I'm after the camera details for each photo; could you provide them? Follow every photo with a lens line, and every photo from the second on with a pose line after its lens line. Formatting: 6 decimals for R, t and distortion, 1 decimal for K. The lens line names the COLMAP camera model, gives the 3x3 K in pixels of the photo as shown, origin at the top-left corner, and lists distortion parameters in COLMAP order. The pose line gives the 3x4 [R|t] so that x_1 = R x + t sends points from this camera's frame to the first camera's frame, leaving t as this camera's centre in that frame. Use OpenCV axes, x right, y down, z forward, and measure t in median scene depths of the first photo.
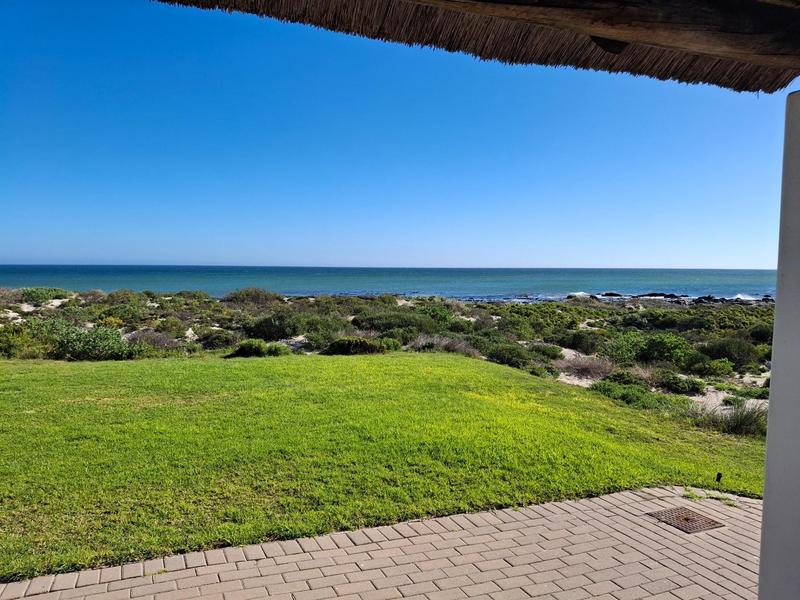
lens RADIAL K [[594.4, 0, 401.8], [0, 594.4, 301.3], [0, 0, 1]] dist [0.053735, -0.106279]
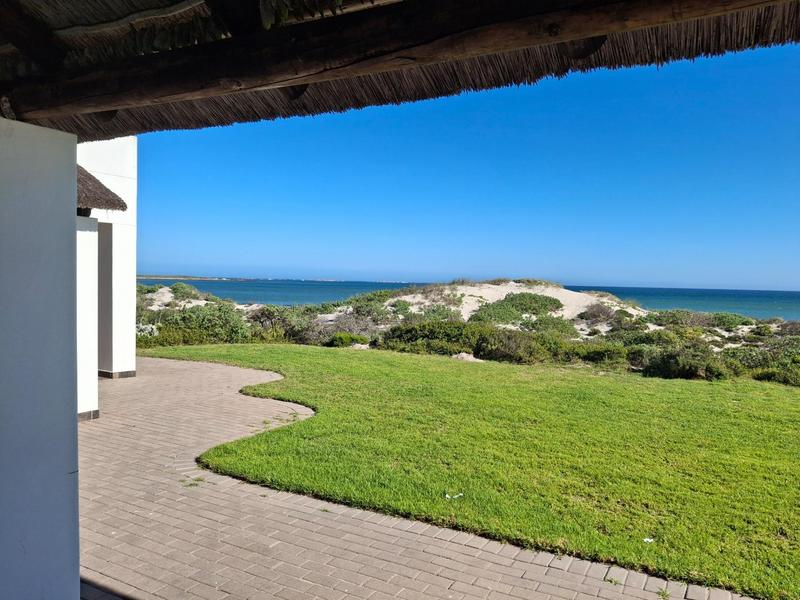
lens RADIAL K [[594.4, 0, 401.8], [0, 594.4, 301.3], [0, 0, 1]] dist [0.053735, -0.106279]
pose [[0.619823, 0.036814, -0.783878, -0.177736], [-0.066904, 0.997741, -0.006044, 0.001517], [0.781885, 0.056191, 0.620886, -0.092500]]
